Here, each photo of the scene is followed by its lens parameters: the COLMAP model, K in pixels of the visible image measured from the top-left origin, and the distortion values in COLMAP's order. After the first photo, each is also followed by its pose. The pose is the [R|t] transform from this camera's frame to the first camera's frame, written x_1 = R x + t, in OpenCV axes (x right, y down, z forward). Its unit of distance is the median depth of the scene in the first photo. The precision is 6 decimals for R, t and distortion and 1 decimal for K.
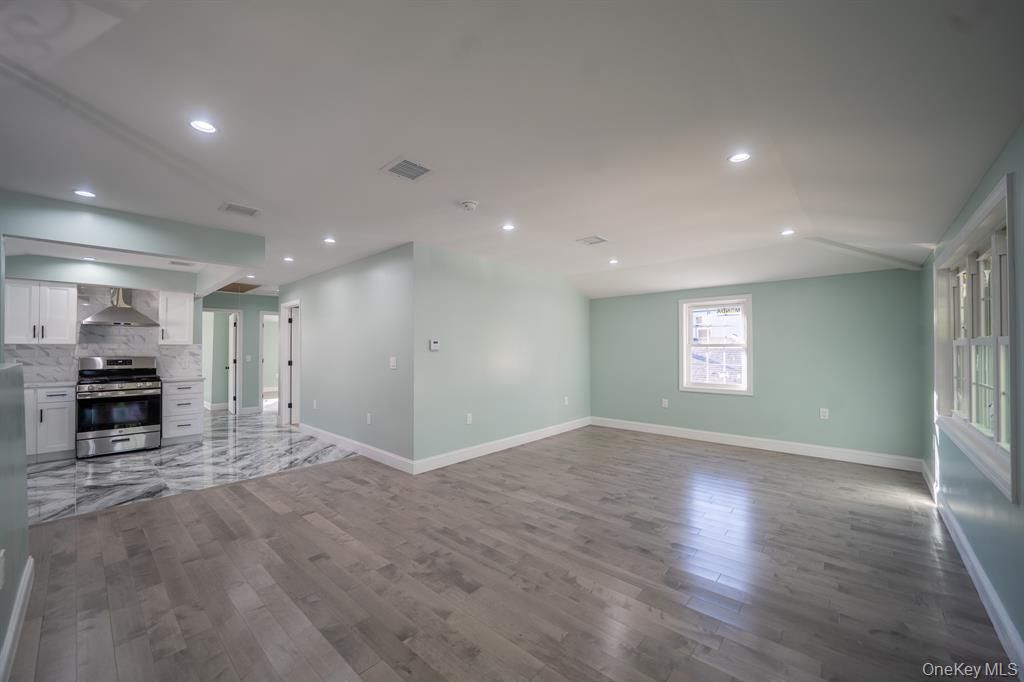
lens RADIAL K [[393.1, 0, 509.5], [0, 393.1, 343.2], [0, 0, 1]] dist [-0.003516, -0.000092]
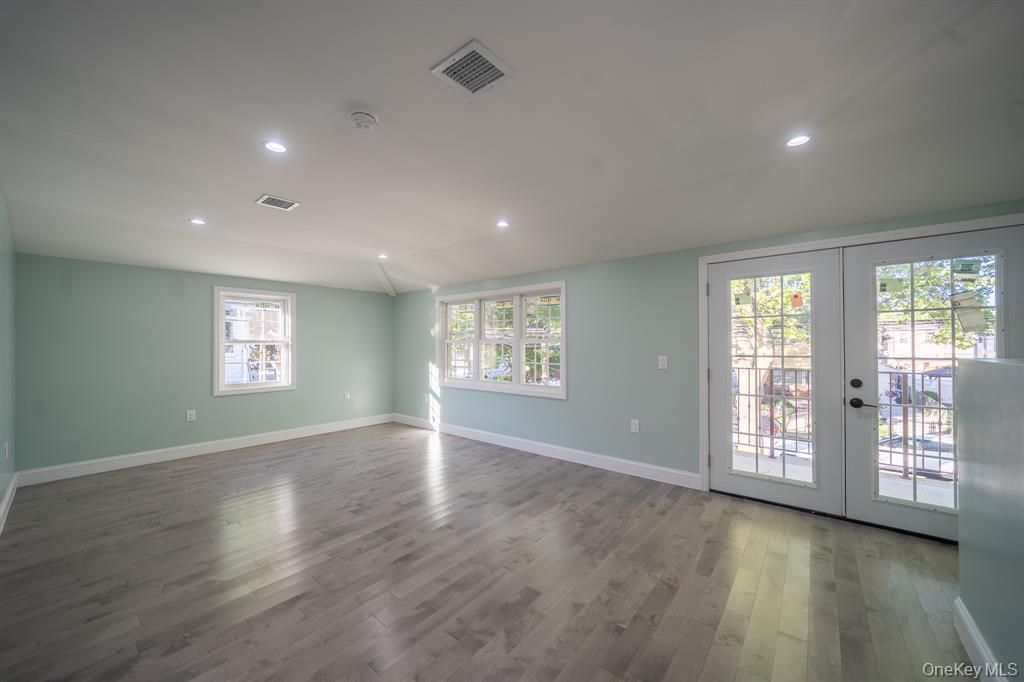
lens RADIAL K [[380.1, 0, 507.9], [0, 380.1, 344.3], [0, 0, 1]] dist [-0.003754, -0.000046]
pose [[-0.033600, 0.001911, 0.999434, -0.703134], [-0.010611, 0.999941, -0.002269, 0.013336], [-0.999379, -0.010681, -0.033577, 0.754883]]
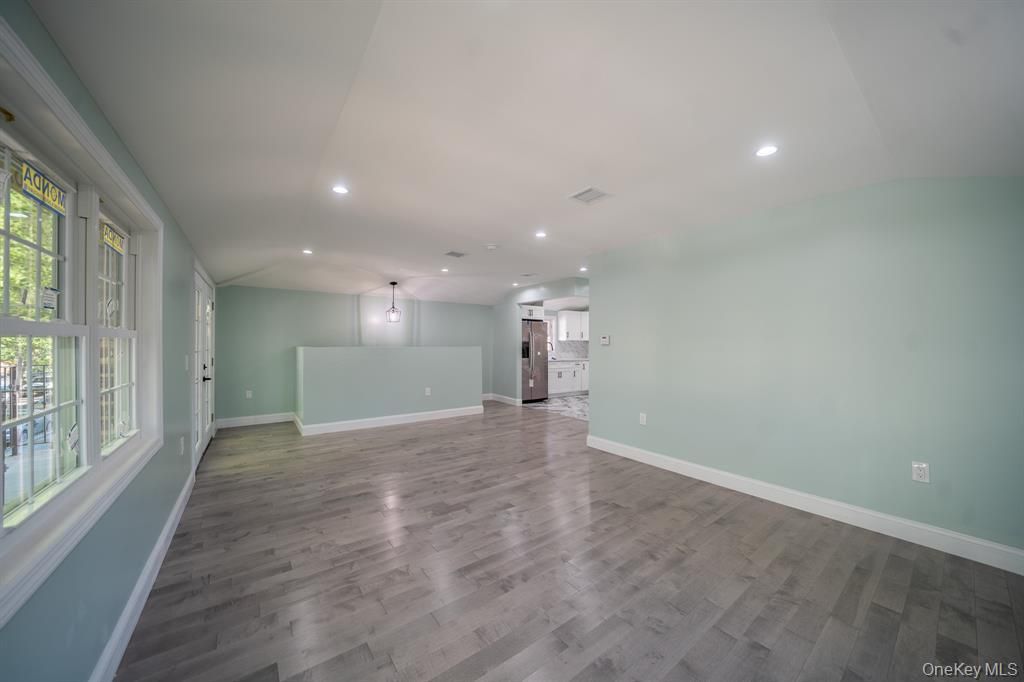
lens RADIAL K [[357.7, 0, 509.1], [0, 357.7, 340.7], [0, 0, 1]] dist [-0.002938, -0.000089]
pose [[-0.206931, -0.002895, -0.978351, 1.179018], [0.010852, 0.999927, -0.005255, 0.014097], [0.978295, -0.011705, -0.206885, 1.299740]]
